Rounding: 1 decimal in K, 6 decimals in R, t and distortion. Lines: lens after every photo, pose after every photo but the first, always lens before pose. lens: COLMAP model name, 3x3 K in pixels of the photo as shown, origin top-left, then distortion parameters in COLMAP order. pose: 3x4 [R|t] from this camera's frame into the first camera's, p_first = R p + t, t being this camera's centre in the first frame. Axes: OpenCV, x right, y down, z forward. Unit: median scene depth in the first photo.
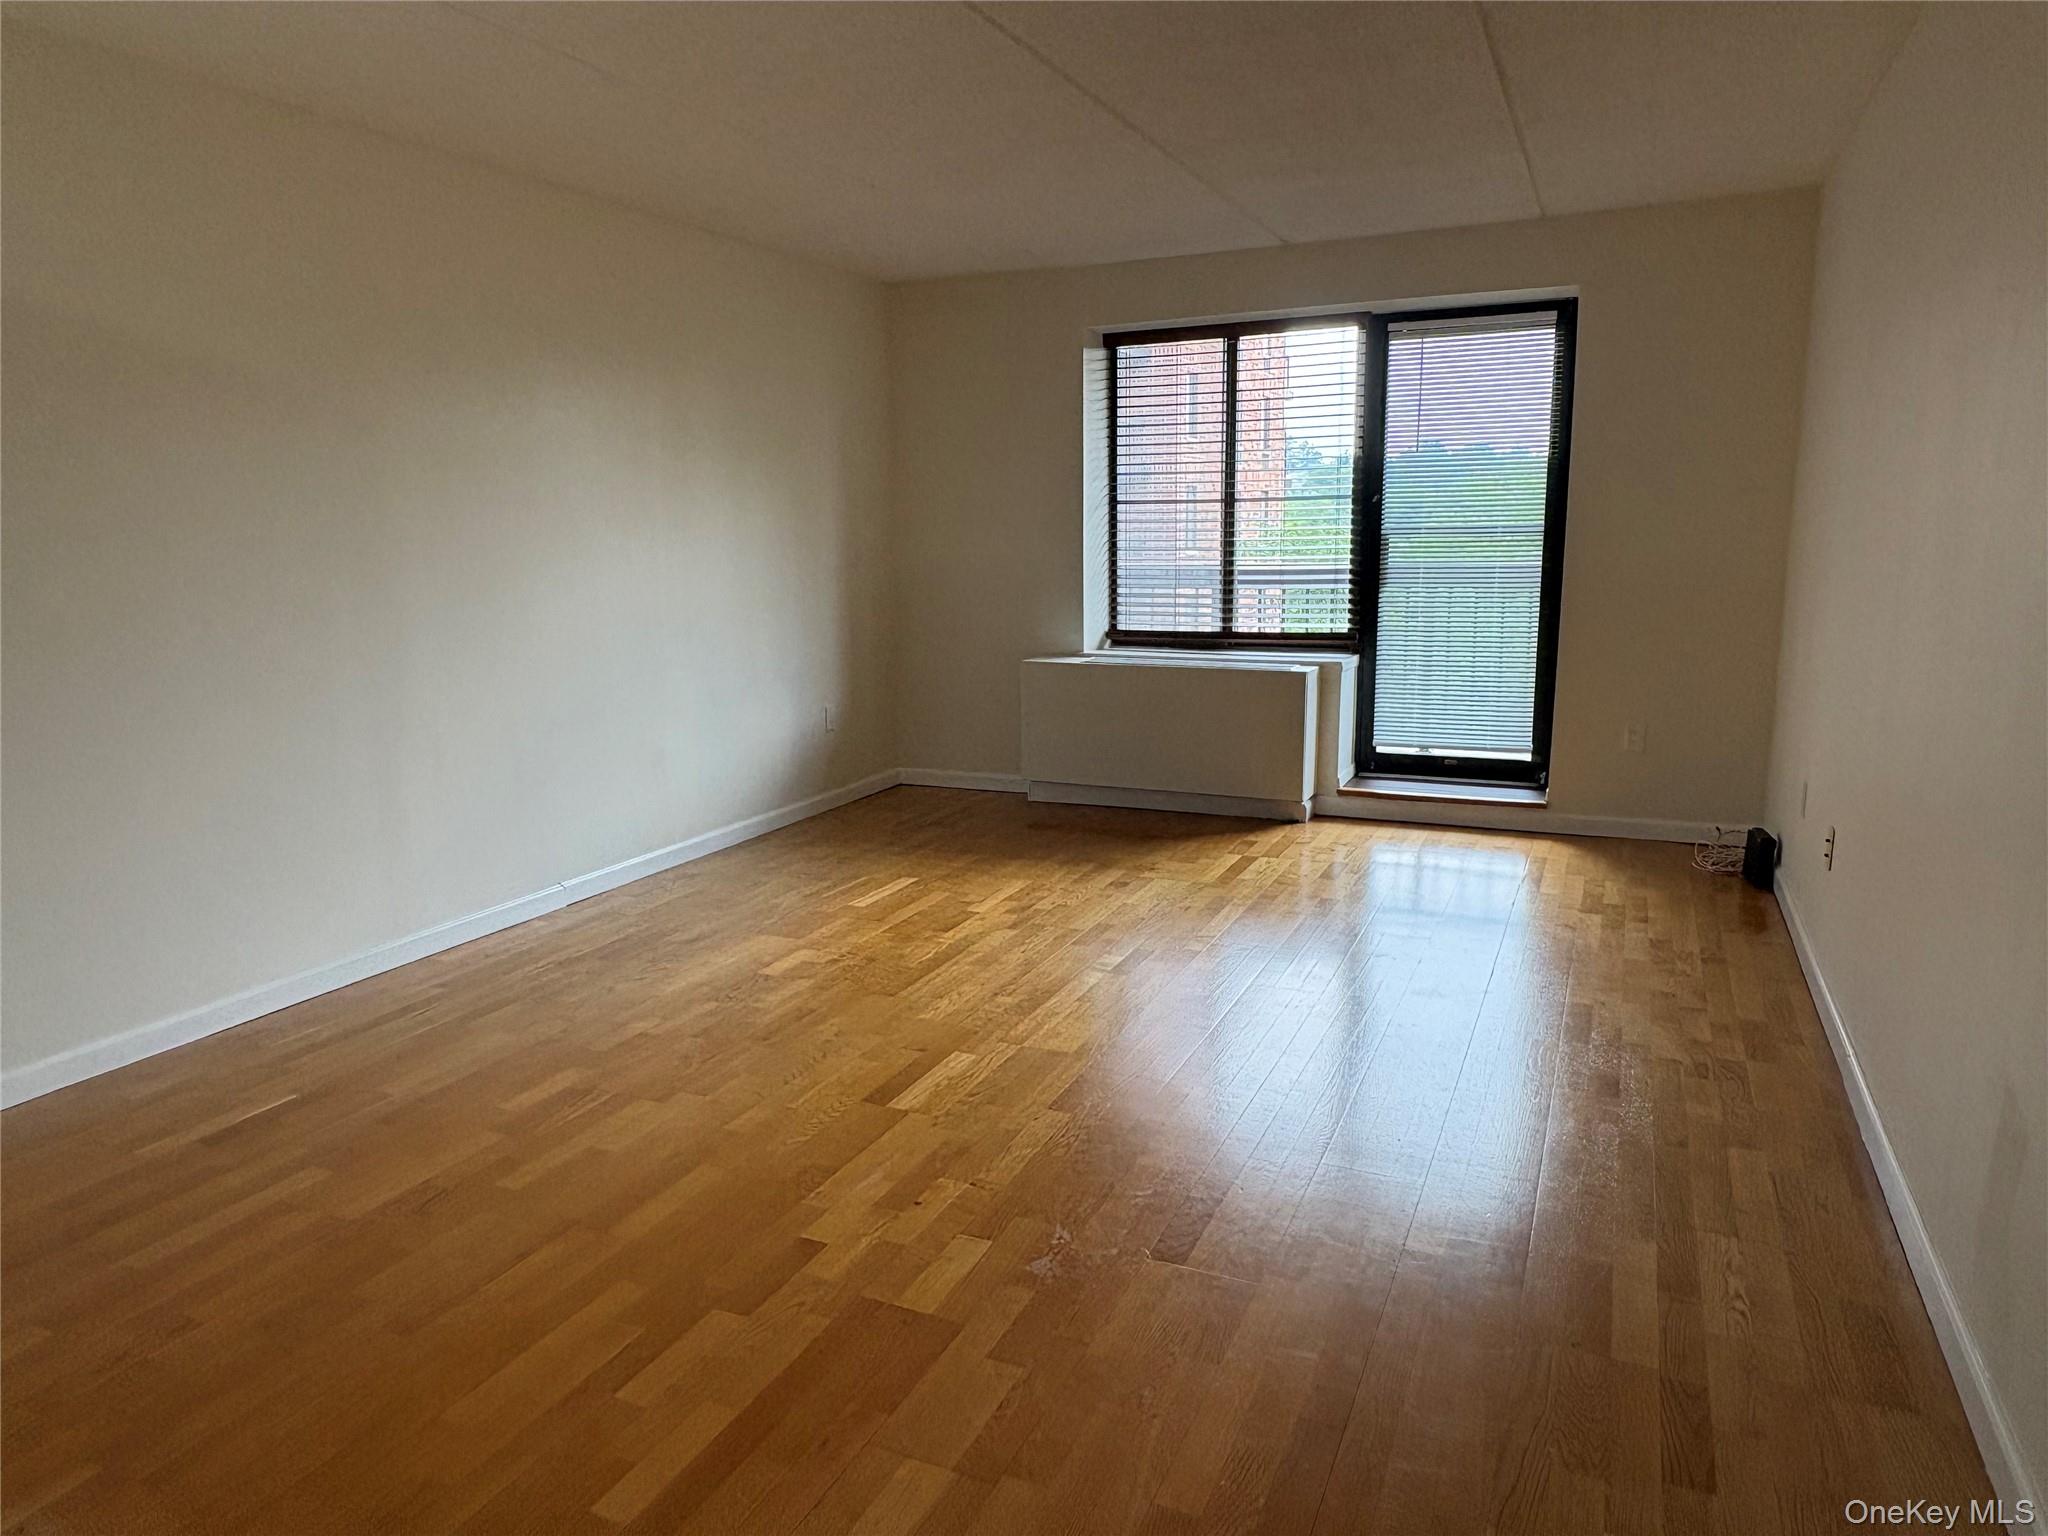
lens RADIAL K [[1305.1, 0, 1025.3], [0, 1305.1, 768.8], [0, 0, 1]] dist [-0.020954, -0.006180]
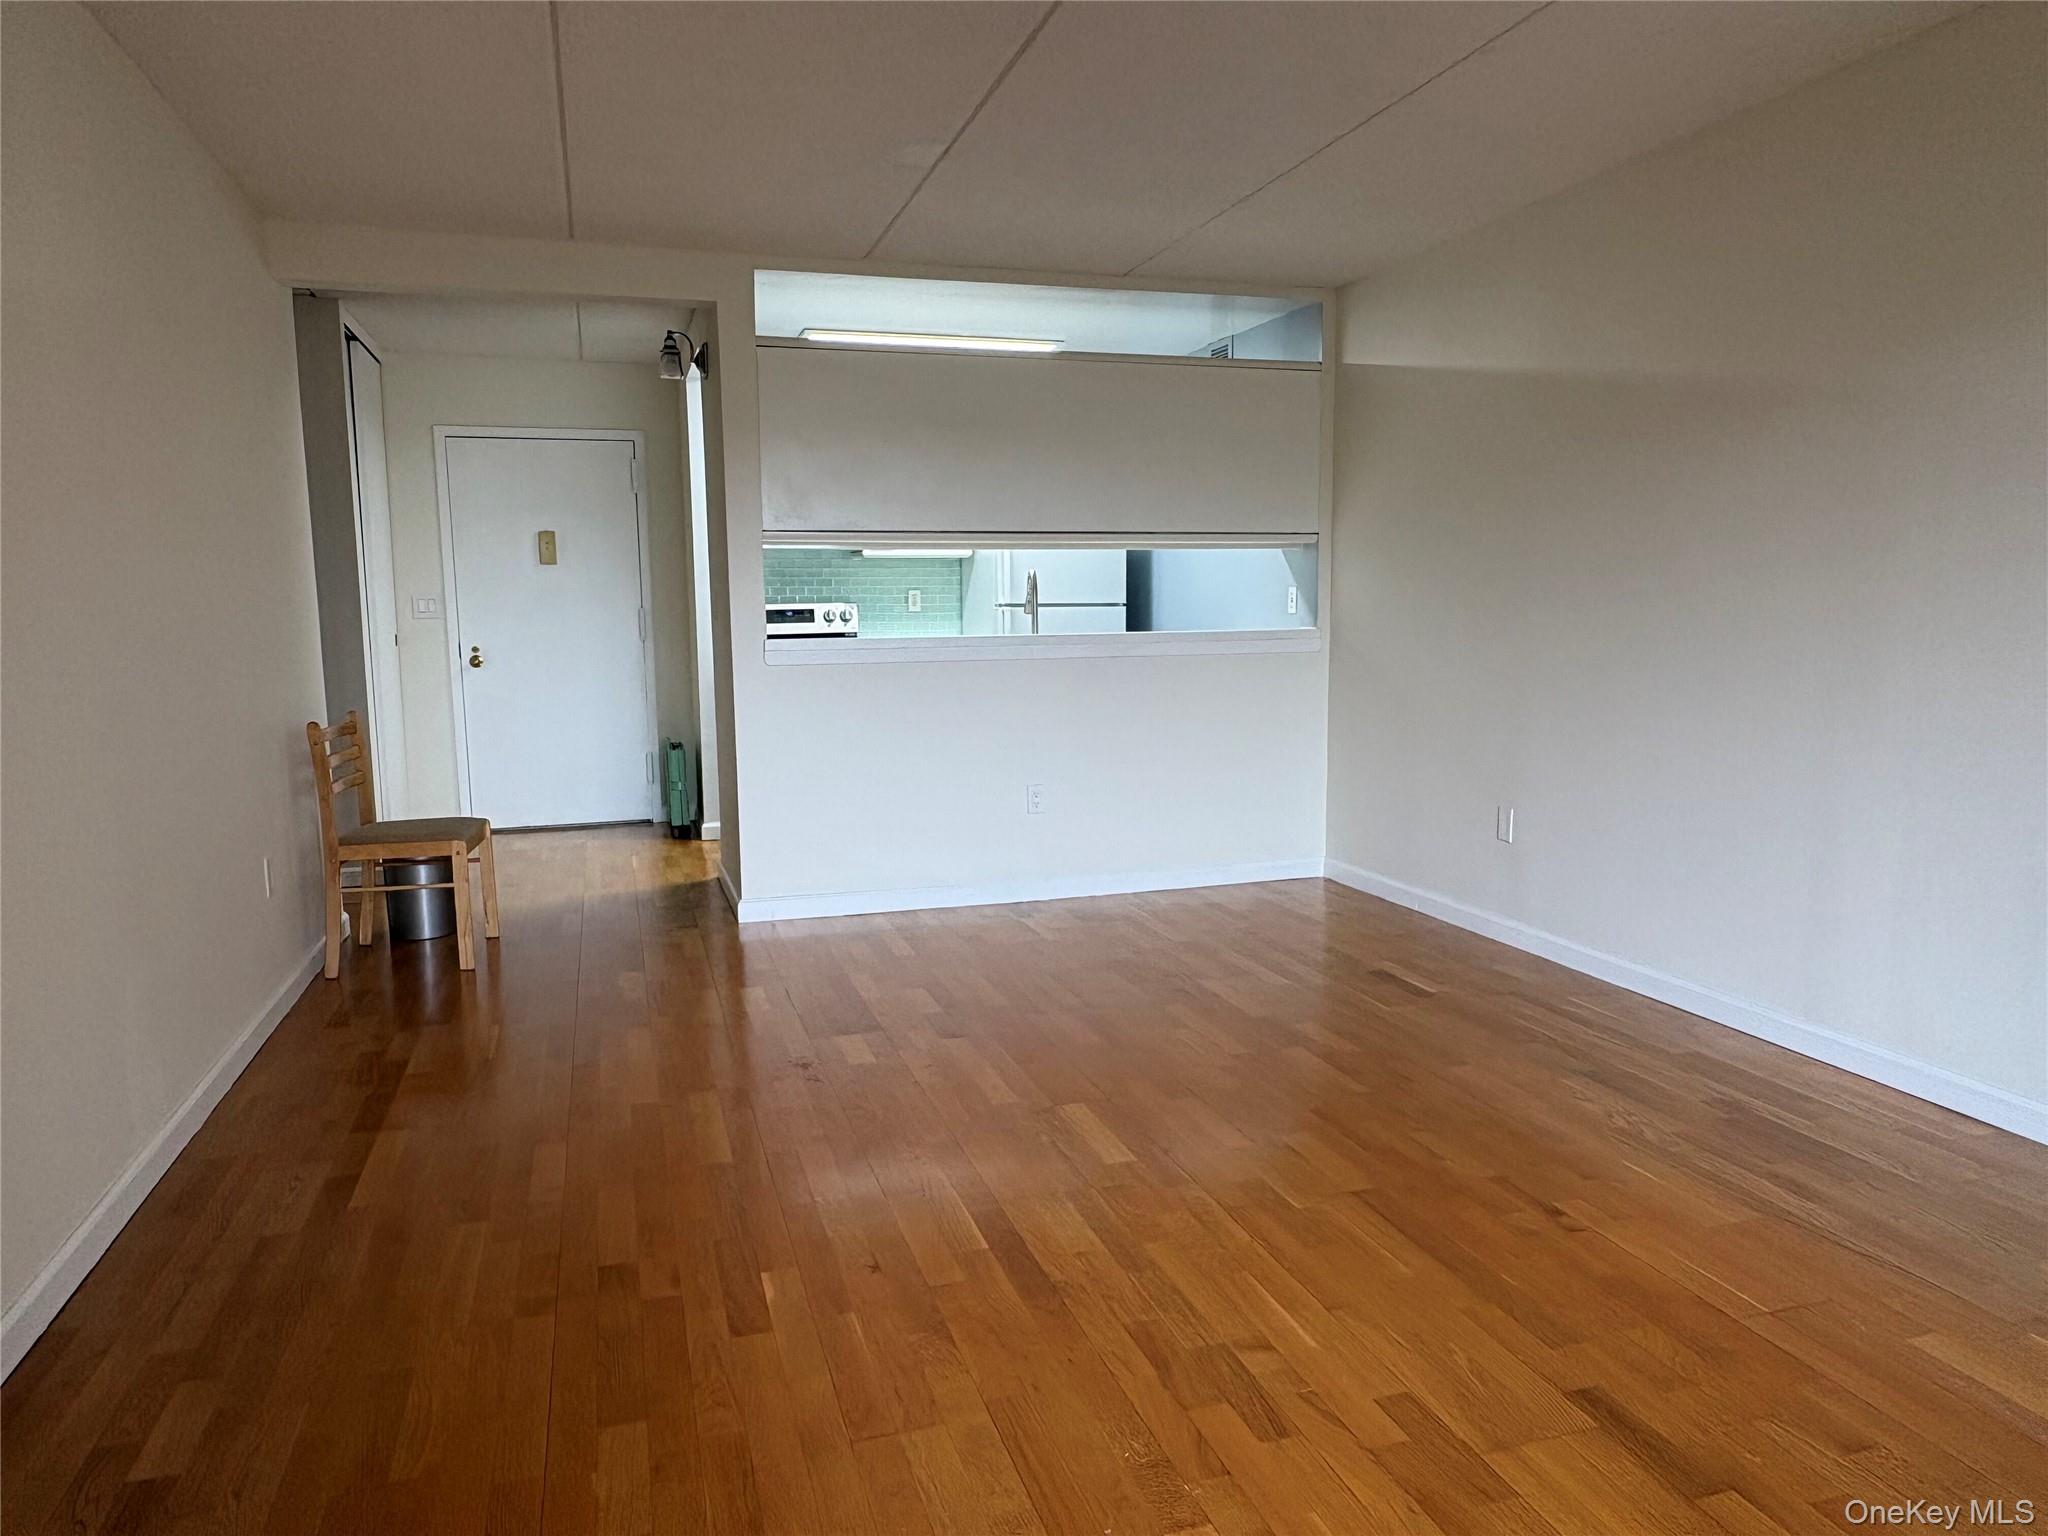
lens RADIAL K [[1305.1, 0, 1025.0], [0, 1305.1, 766.6], [0, 0, 1]] dist [-0.020954, -0.006180]
pose [[-0.740090, 0.106624, -0.664001, 0.457379], [-0.097965, 0.959726, 0.263302, -0.210490], [0.665334, 0.259916, -0.699839, 1.250019]]
